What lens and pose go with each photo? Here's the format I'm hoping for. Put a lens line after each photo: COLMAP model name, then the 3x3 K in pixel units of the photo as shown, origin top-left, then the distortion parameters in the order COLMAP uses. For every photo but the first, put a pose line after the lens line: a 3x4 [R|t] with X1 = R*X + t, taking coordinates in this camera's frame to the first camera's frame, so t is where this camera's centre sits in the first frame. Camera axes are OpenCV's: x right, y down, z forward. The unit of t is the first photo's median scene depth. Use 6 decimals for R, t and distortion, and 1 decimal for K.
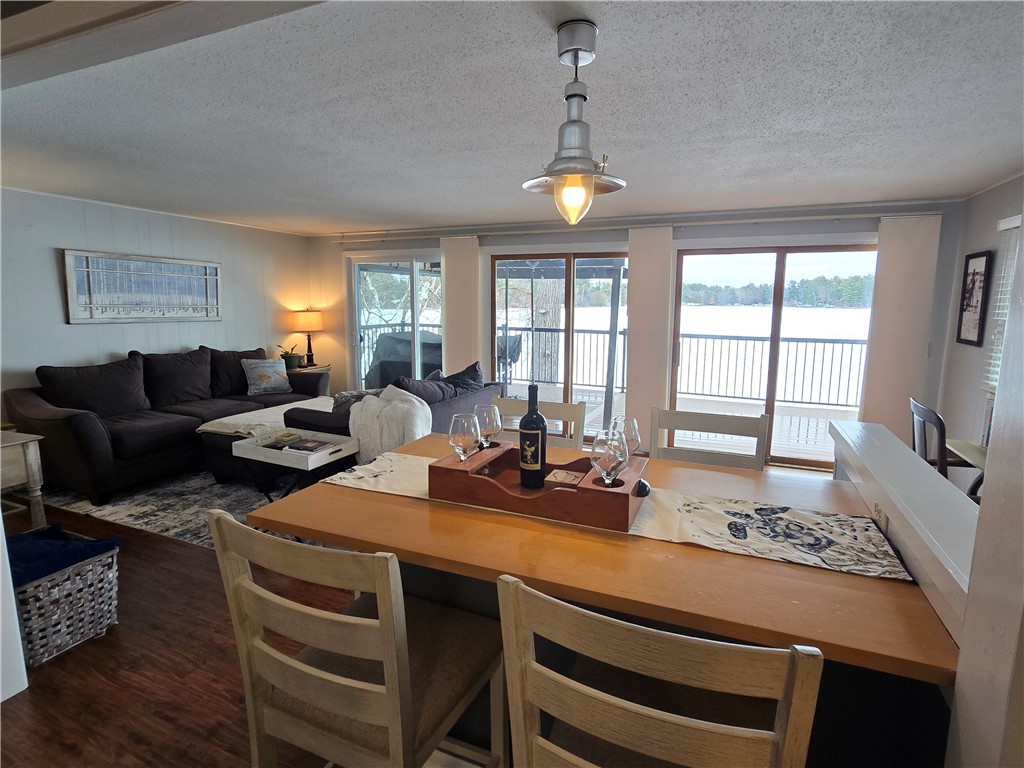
lens RADIAL K [[516.6, 0, 524.4], [0, 516.6, 376.1], [0, 0, 1]] dist [-0.005089, 0.001556]
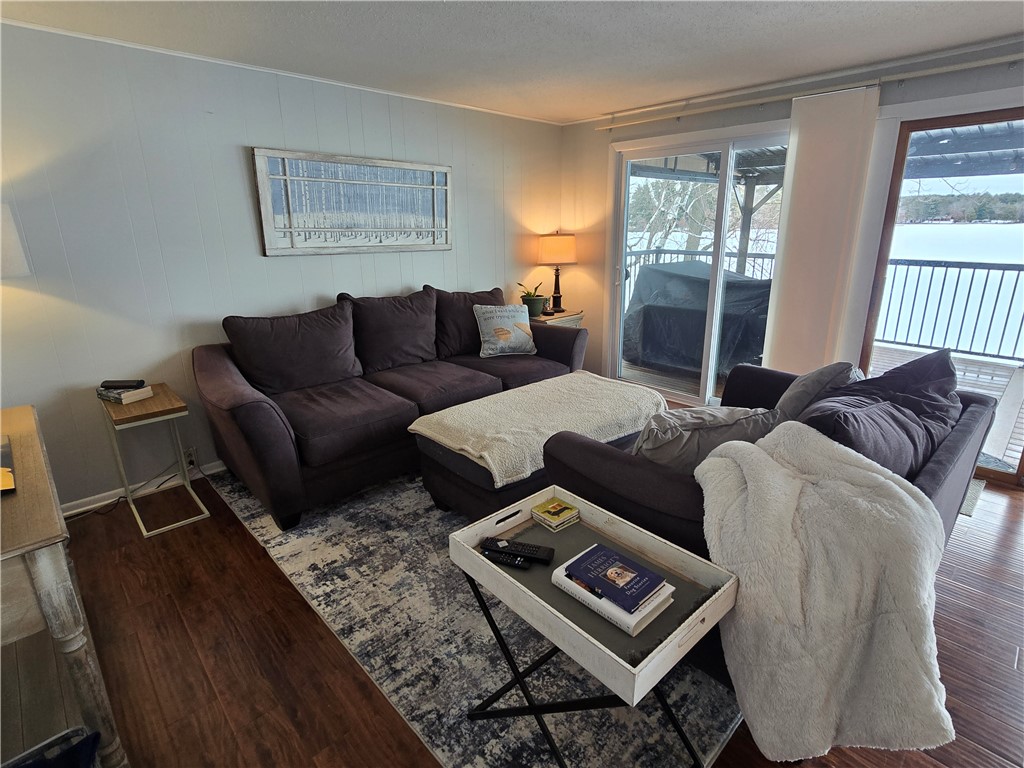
lens RADIAL K [[516.6, 0, 524.5], [0, 516.6, 376.2], [0, 0, 1]] dist [-0.005089, 0.001556]
pose [[0.917949, 0.095775, -0.384964, -0.215714], [-0.039826, 0.987765, 0.150780, -0.049909], [0.394694, -0.123076, 0.910532, 0.394245]]
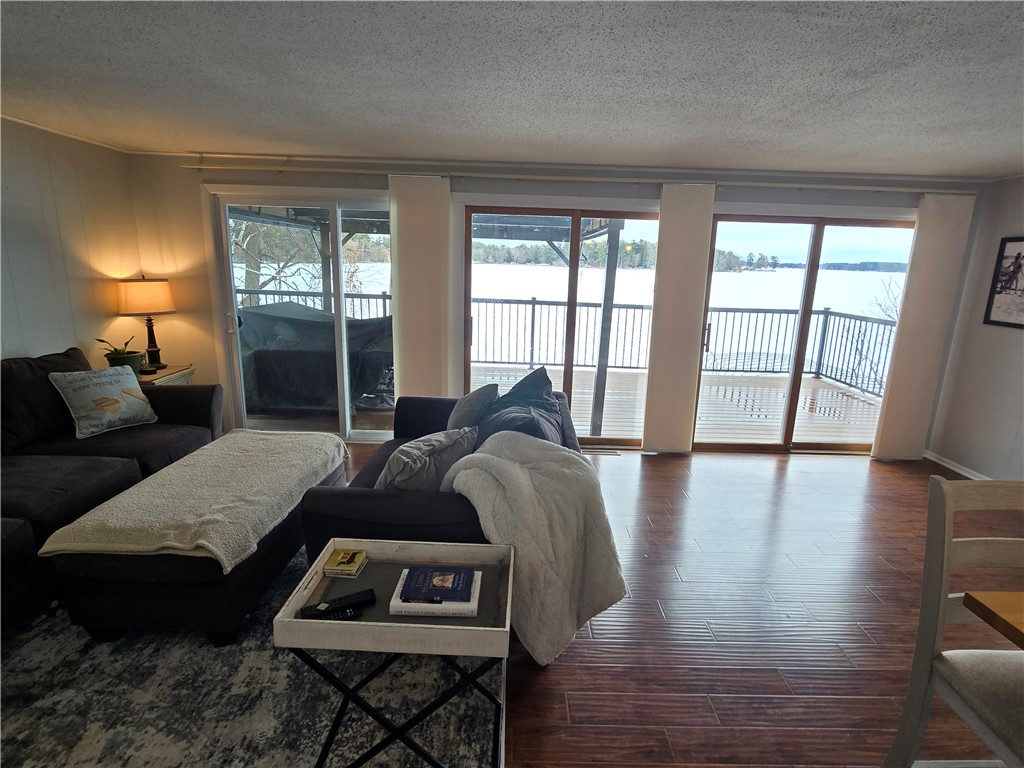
lens RADIAL K [[516.6, 0, 519.2], [0, 516.6, 376.2], [0, 0, 1]] dist [-0.005089, 0.001556]
pose [[0.918211, -0.066200, 0.390520, -0.333411], [0.033745, 0.995424, 0.089400, -0.067008], [-0.394651, -0.068910, 0.916243, 0.334683]]
